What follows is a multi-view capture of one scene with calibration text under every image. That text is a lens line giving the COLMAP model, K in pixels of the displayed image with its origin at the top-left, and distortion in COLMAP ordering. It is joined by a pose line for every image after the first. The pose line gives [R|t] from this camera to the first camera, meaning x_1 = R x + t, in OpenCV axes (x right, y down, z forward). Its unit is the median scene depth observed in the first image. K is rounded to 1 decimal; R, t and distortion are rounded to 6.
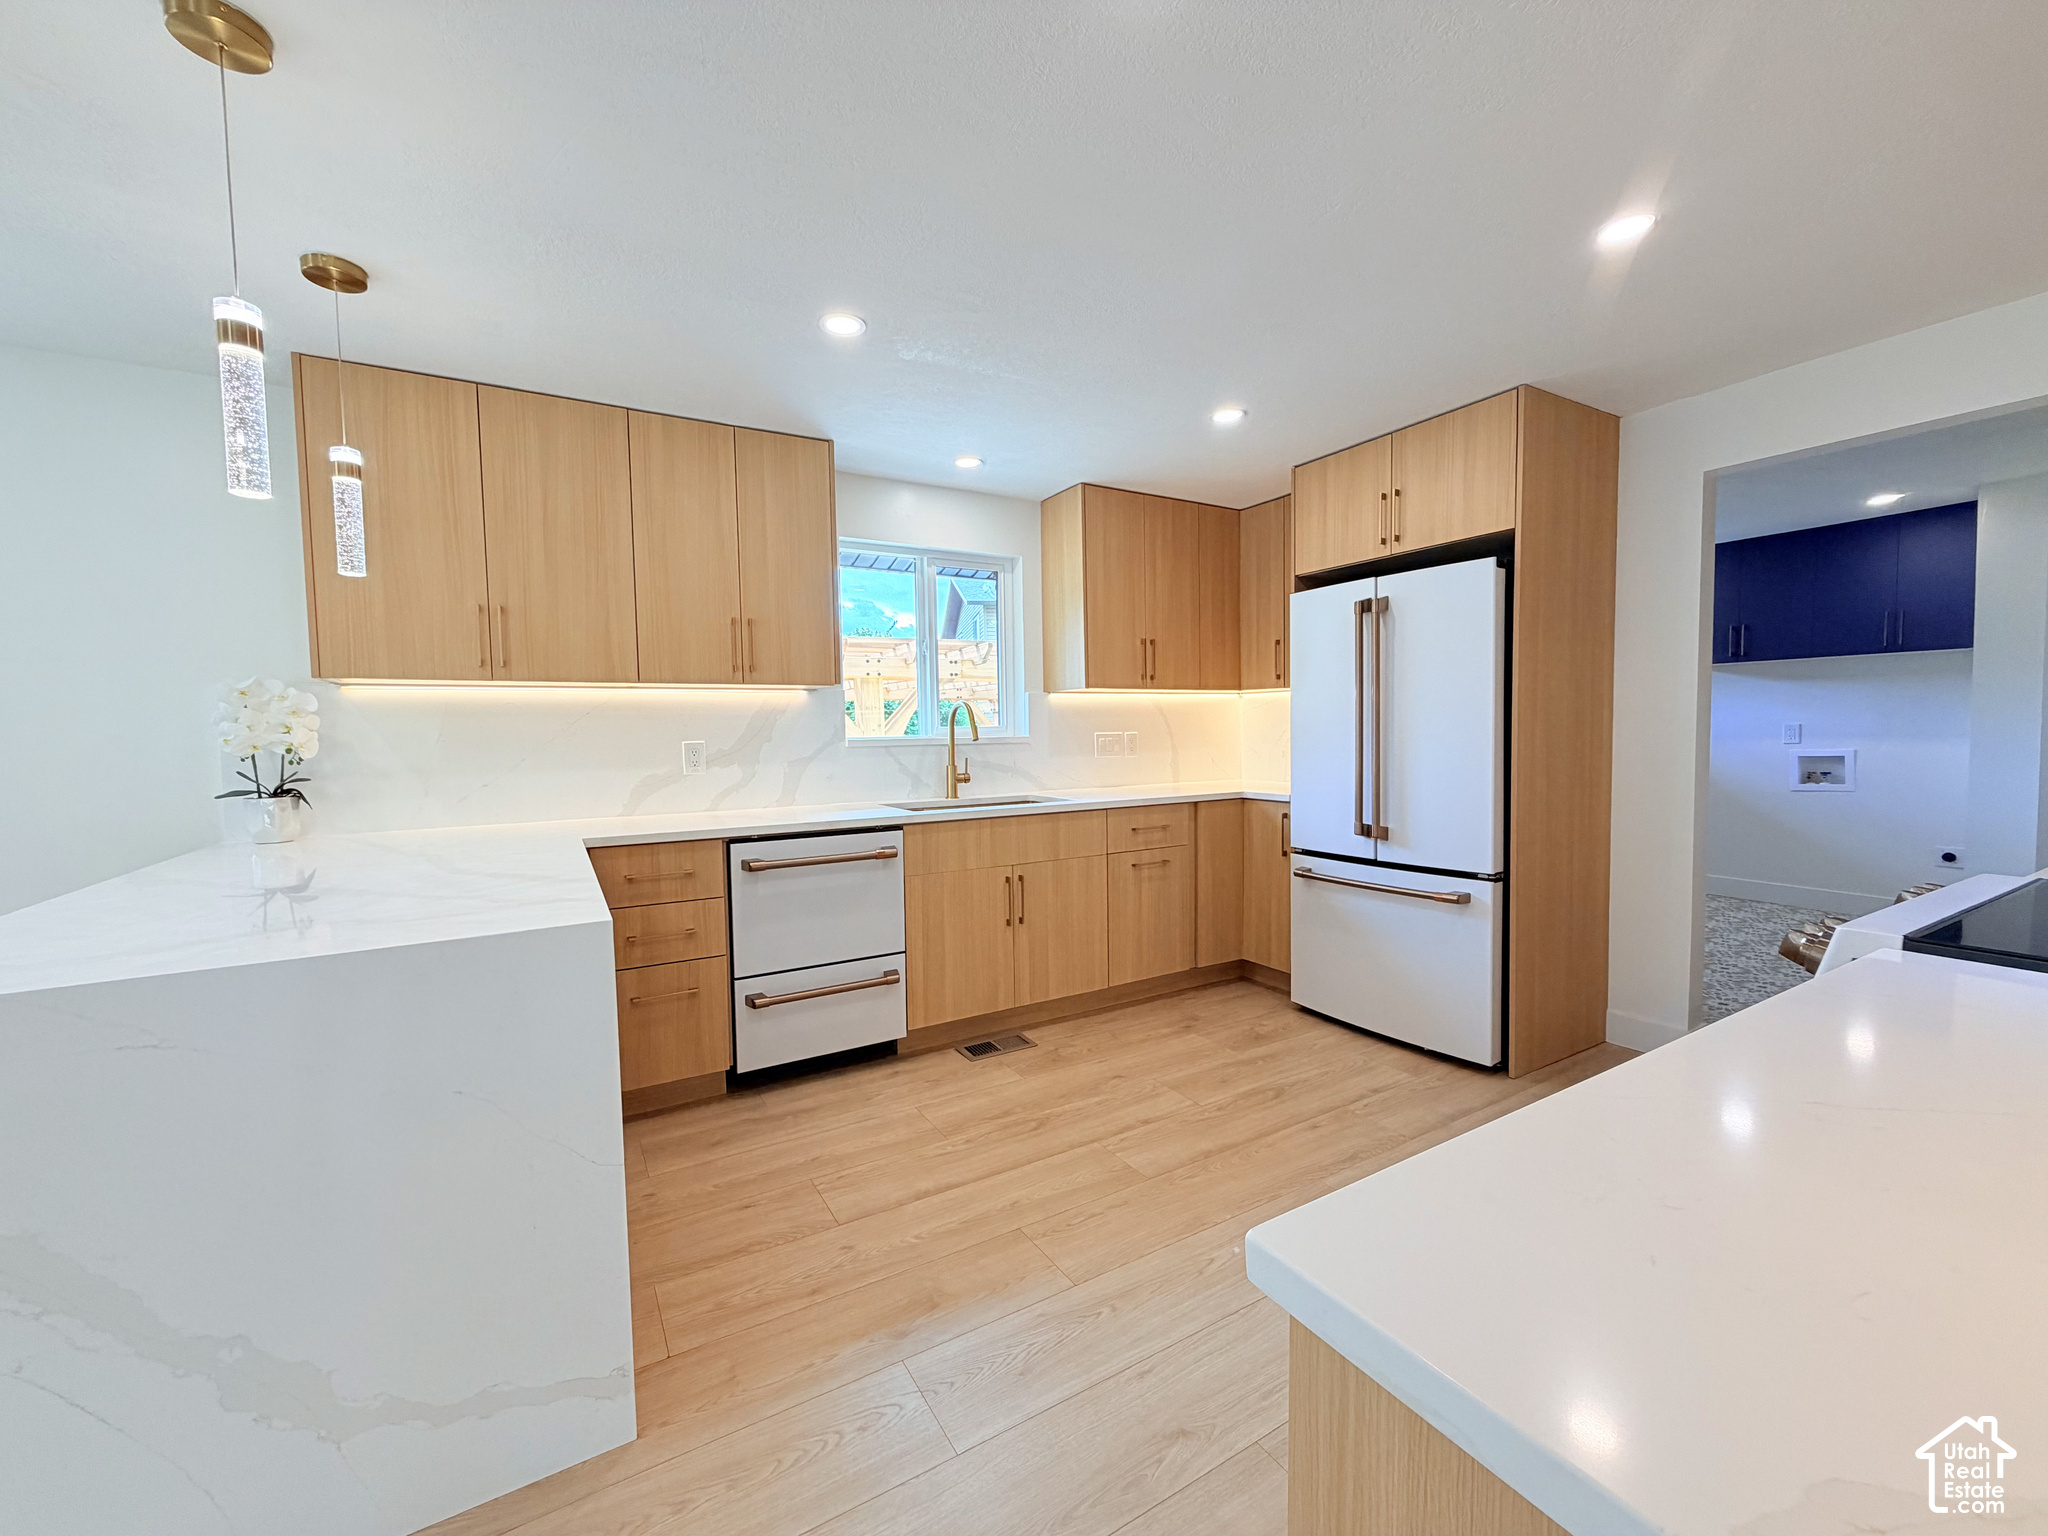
lens RADIAL K [[810.8, 0, 1016.9], [0, 810.8, 770.5], [0, 0, 1]] dist [0.000699, 0.000230]
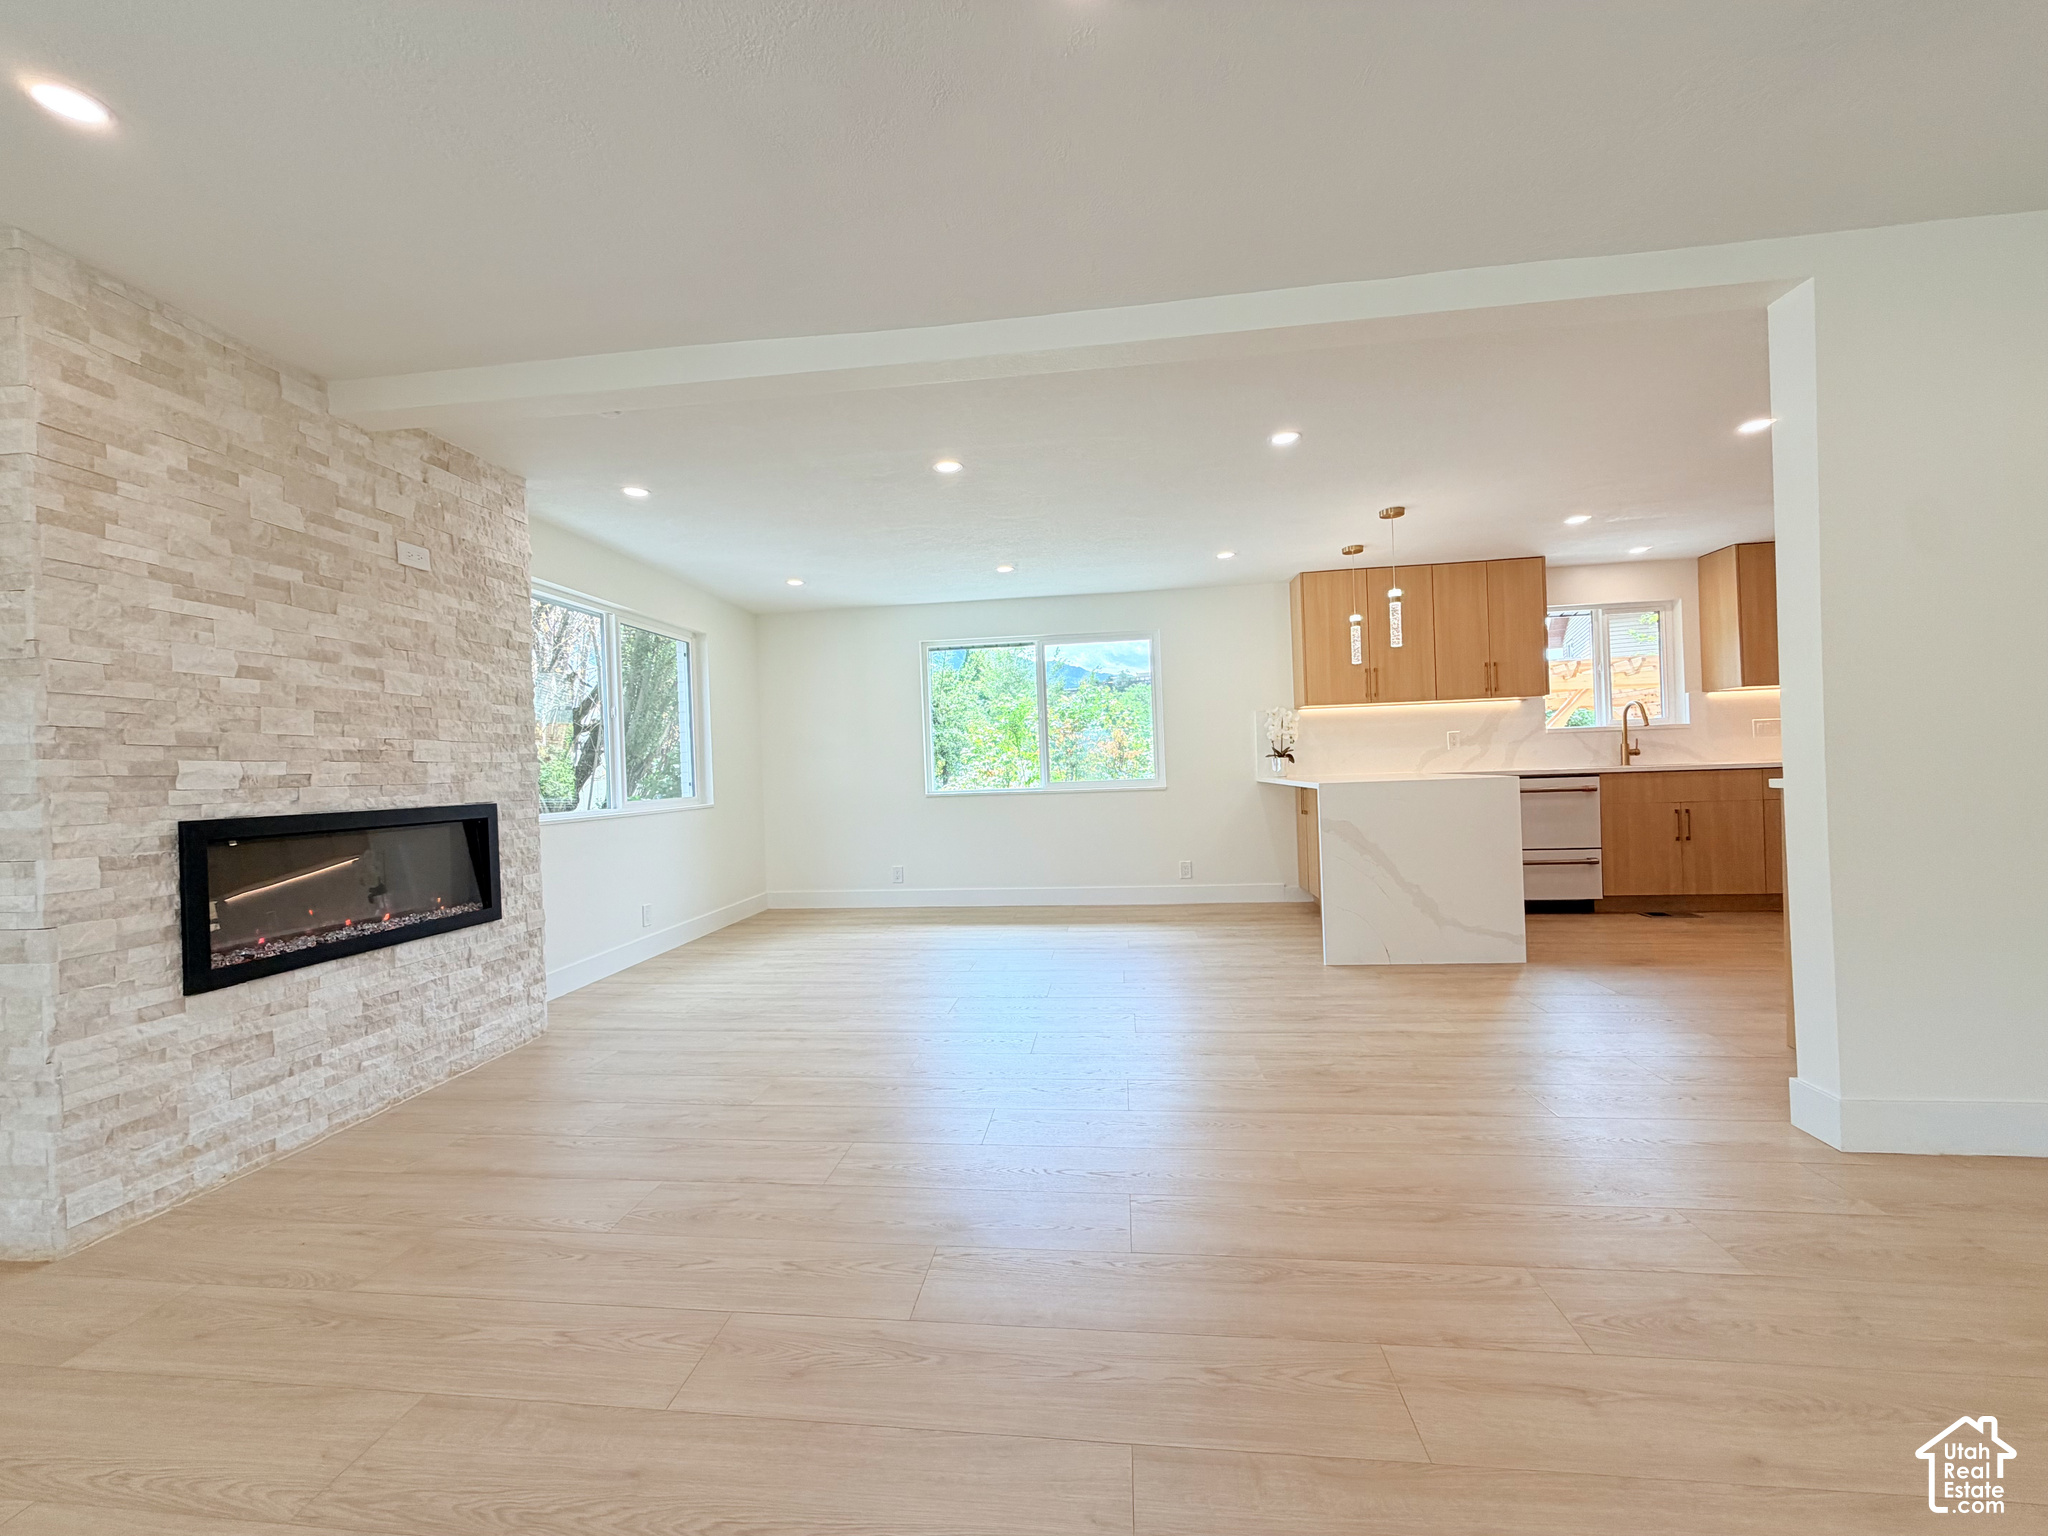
lens RADIAL K [[810.8, 0, 1012.2], [0, 810.8, 770.6], [0, 0, 1]] dist [0.000699, 0.000230]
pose [[0.790492, -0.010507, -0.612383, -0.067531], [-0.008244, 0.999580, -0.027792, 0.112617], [0.612417, 0.027017, 0.790073, -1.066070]]
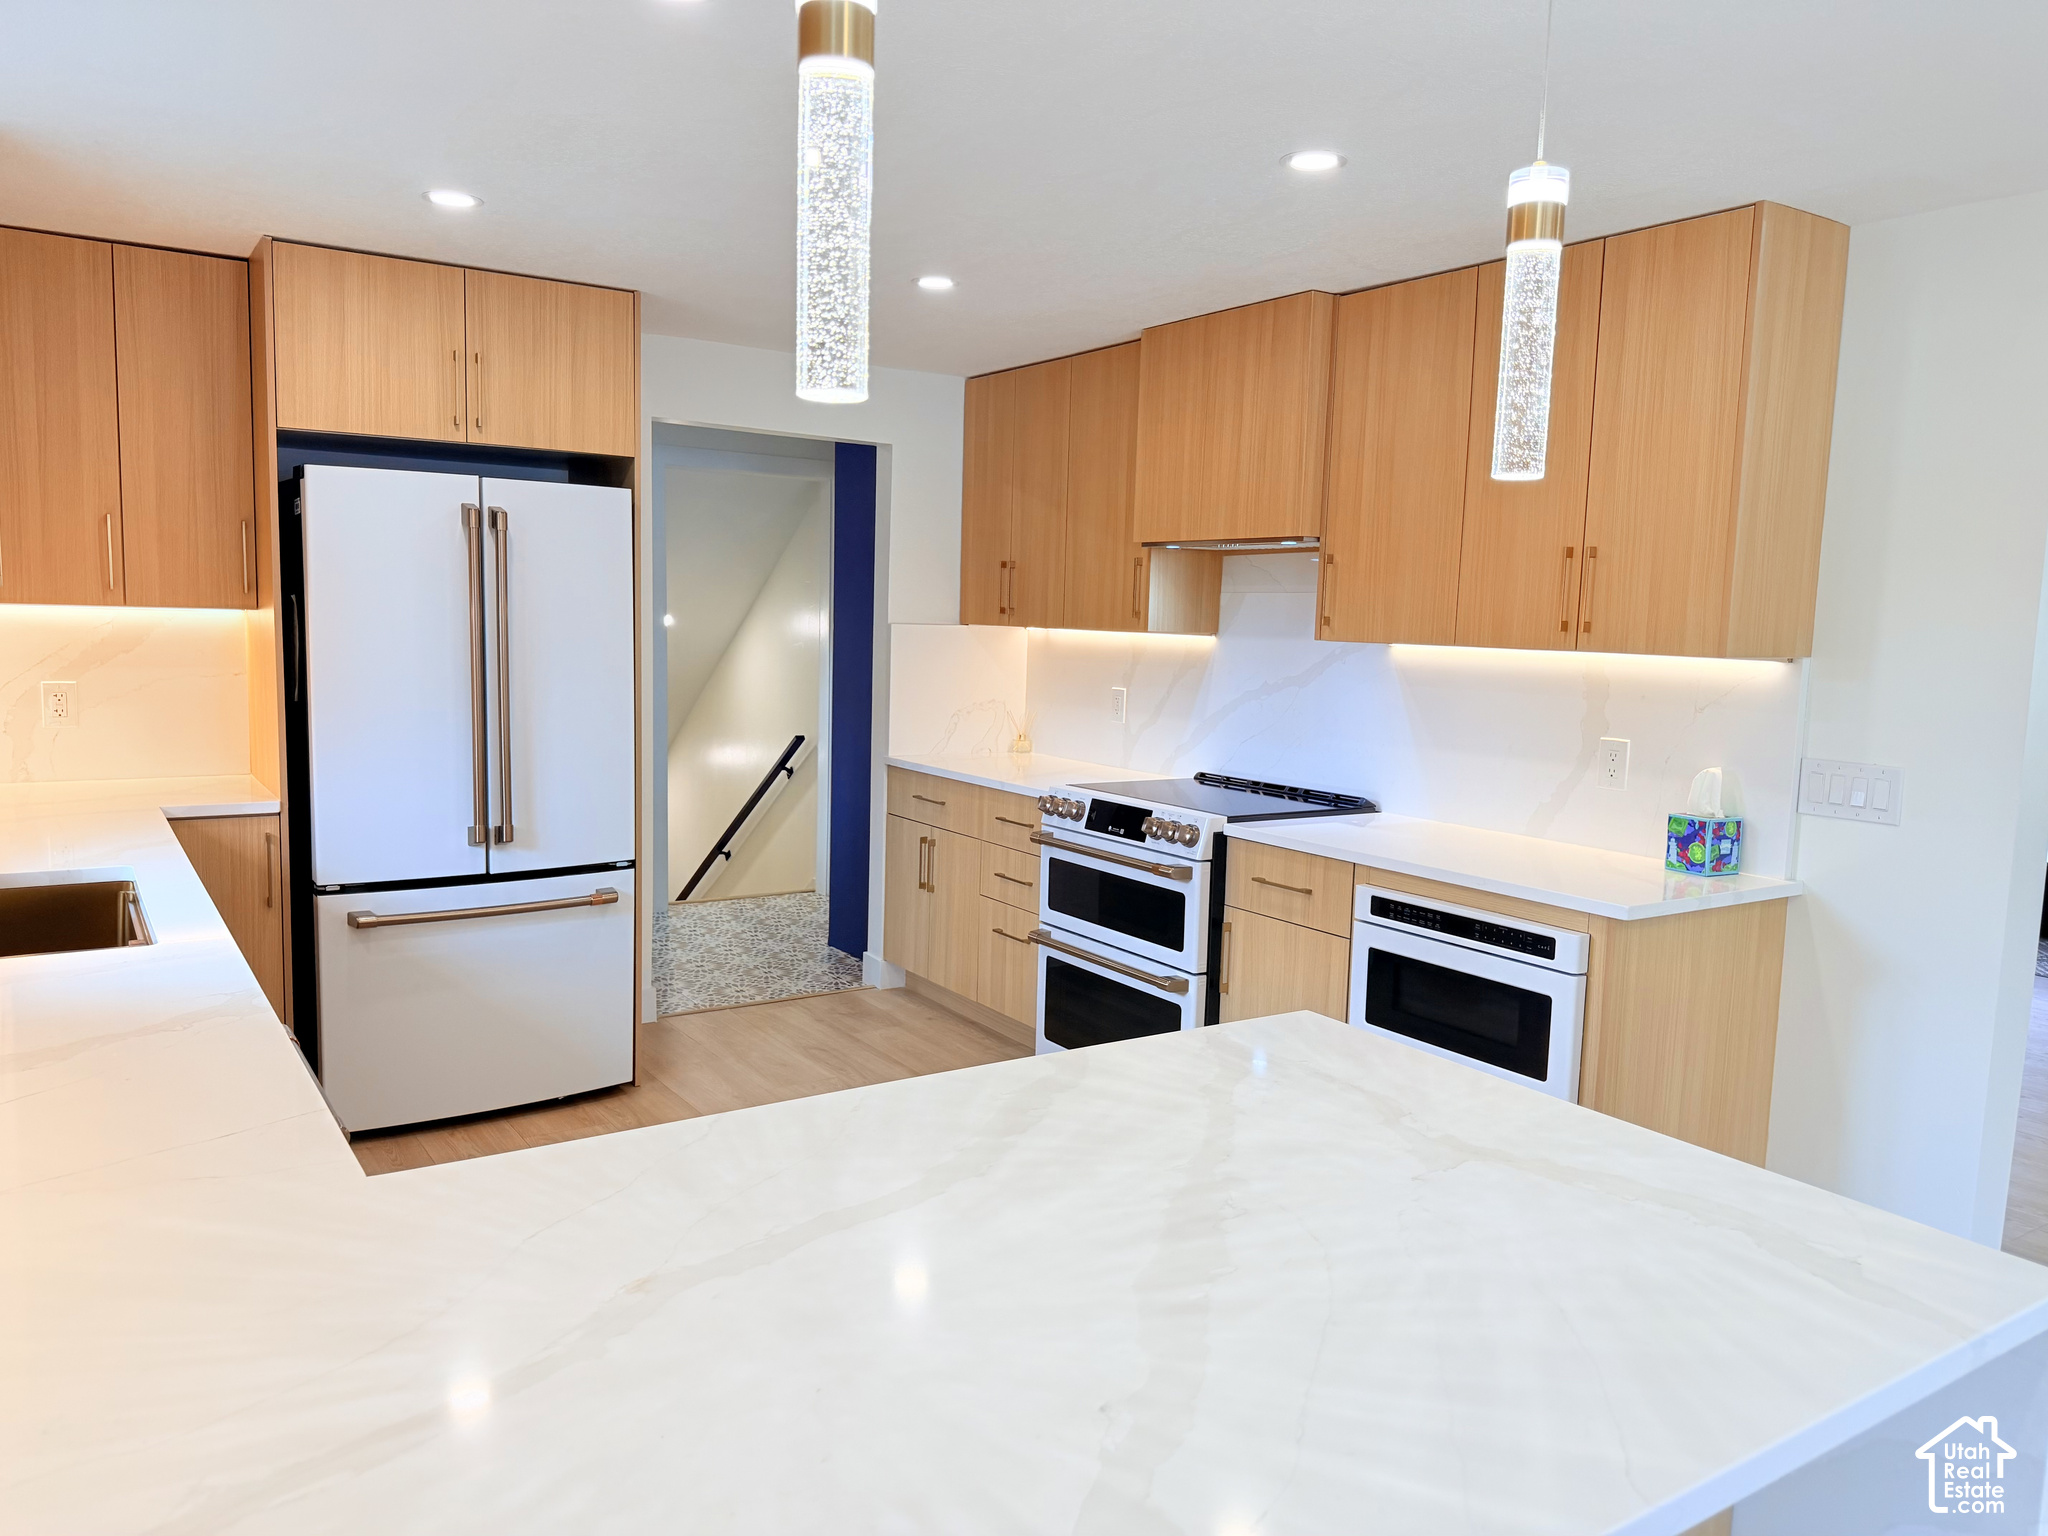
lens RADIAL K [[1441.2, 0, 1027.4], [0, 1441.2, 762.9], [0, 0, 1]] dist [0.054349, -0.042347]
pose [[-0.065577, -0.092393, 0.993561, -0.856989], [0.020624, 0.995366, 0.093922, -0.098233], [-0.997634, 0.026650, -0.063367, 0.605081]]
